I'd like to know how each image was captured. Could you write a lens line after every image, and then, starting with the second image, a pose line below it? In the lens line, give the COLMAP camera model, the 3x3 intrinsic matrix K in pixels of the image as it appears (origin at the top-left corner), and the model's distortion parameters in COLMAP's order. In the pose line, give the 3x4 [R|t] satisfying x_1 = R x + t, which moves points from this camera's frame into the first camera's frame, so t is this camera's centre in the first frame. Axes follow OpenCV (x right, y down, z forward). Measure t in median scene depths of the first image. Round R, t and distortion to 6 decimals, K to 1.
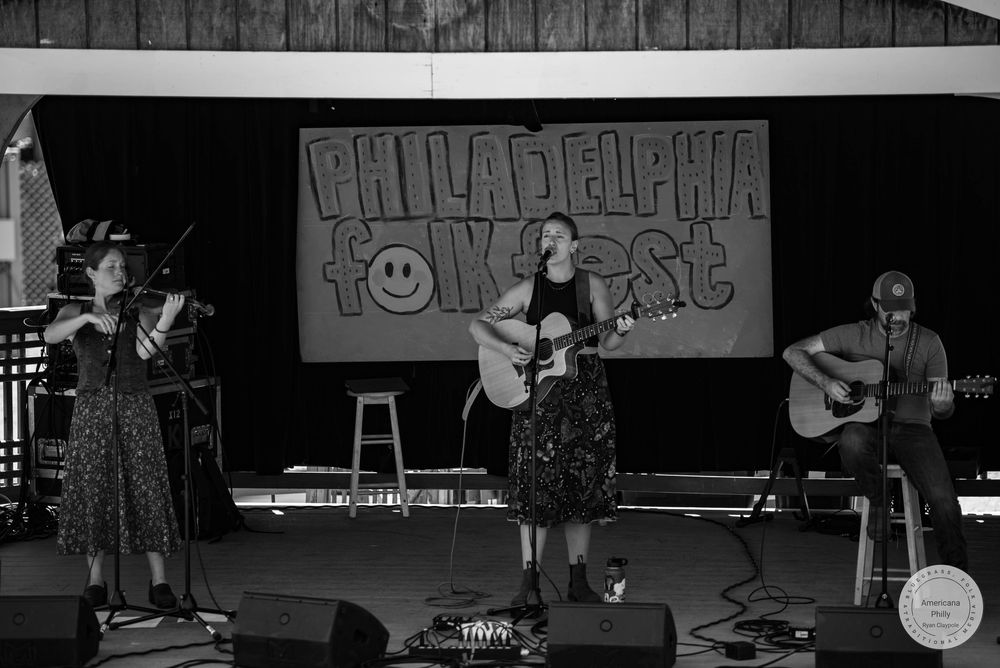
lens RADIAL K [[4705.8, 0, 500.0], [0, 4705.8, 334.0], [0, 0, 1]] dist [1.229973, -3.214915]
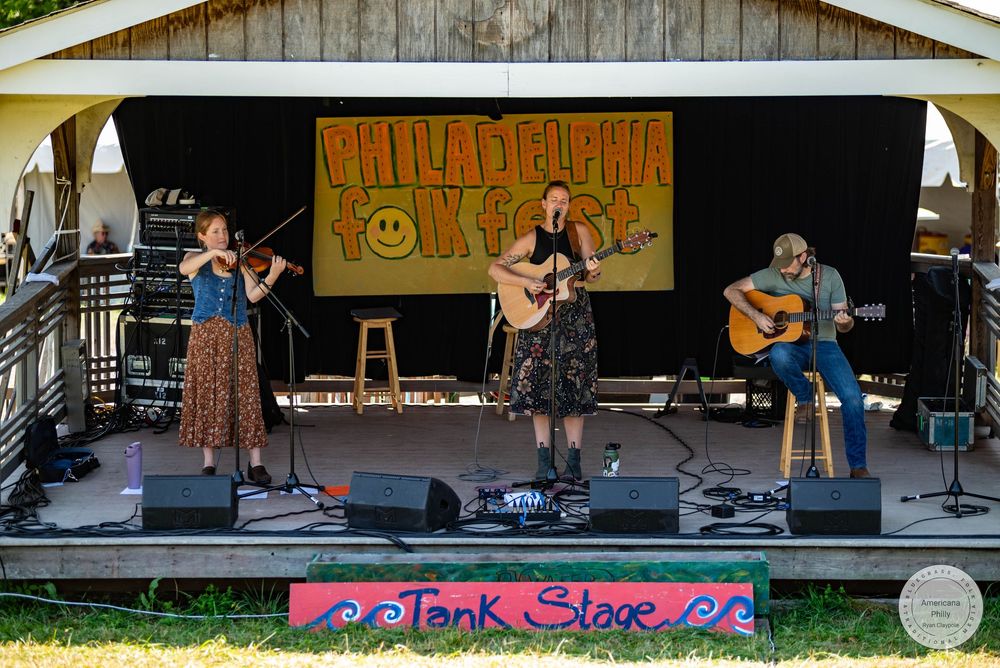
lens RADIAL K [[3582.9, 0, 500.0], [0, 3582.9, 334.0], [0, 0, 1]] dist [0.284169, 0.490256]
pose [[0.993954, -0.007447, 0.109548, -0.101854], [0.005342, 0.999796, 0.019495, -0.002688], [-0.109670, -0.018792, 0.993790, 0.002413]]
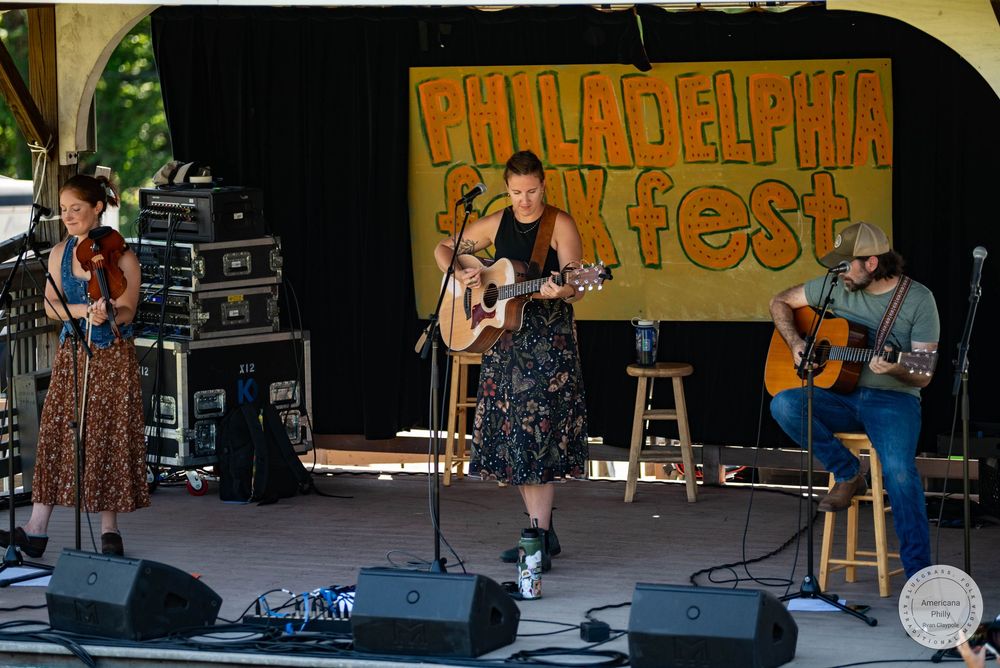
lens RADIAL K [[4520.1, 0, 500.0], [0, 4520.1, 334.0], [0, 0, 1]] dist [1.033436, 2.359456]
pose [[0.963044, 0.021492, -0.268484, 0.218552], [-0.022916, 0.999735, -0.002168, 0.010779], [0.268367, 0.008241, 0.963282, 0.141465]]
